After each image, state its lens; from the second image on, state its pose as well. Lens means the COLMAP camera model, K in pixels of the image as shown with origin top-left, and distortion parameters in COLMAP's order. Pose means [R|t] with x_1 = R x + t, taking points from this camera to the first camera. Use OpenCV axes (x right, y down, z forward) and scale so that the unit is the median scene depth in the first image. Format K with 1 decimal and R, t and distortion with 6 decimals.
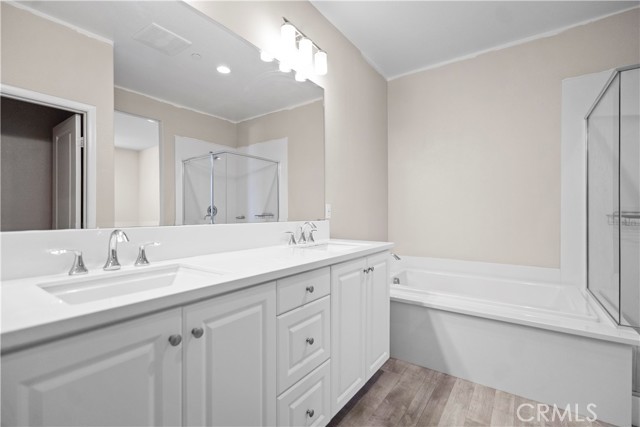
lens RADIAL K [[288.4, 0, 319.2], [0, 288.4, 212.4], [0, 0, 1]] dist [0.005979, -0.003590]
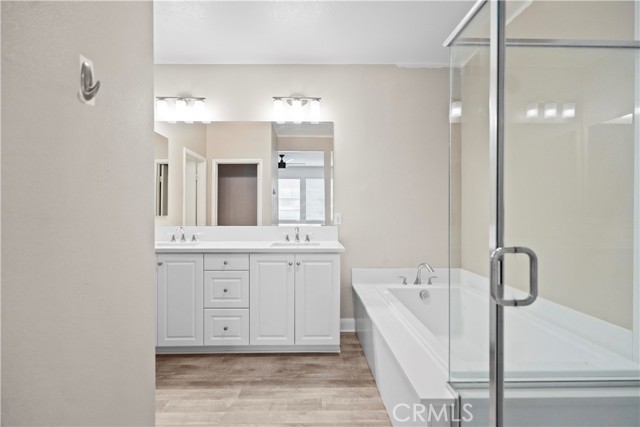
lens RADIAL K [[288.4, 0, 313.0], [0, 288.4, 212.3], [0, 0, 1]] dist [0.005979, -0.003590]
pose [[0.592476, 0.005142, -0.805572, 1.358213], [-0.001327, 0.999985, 0.005407, -0.056022], [0.805587, -0.002134, 0.592474, 0.256891]]
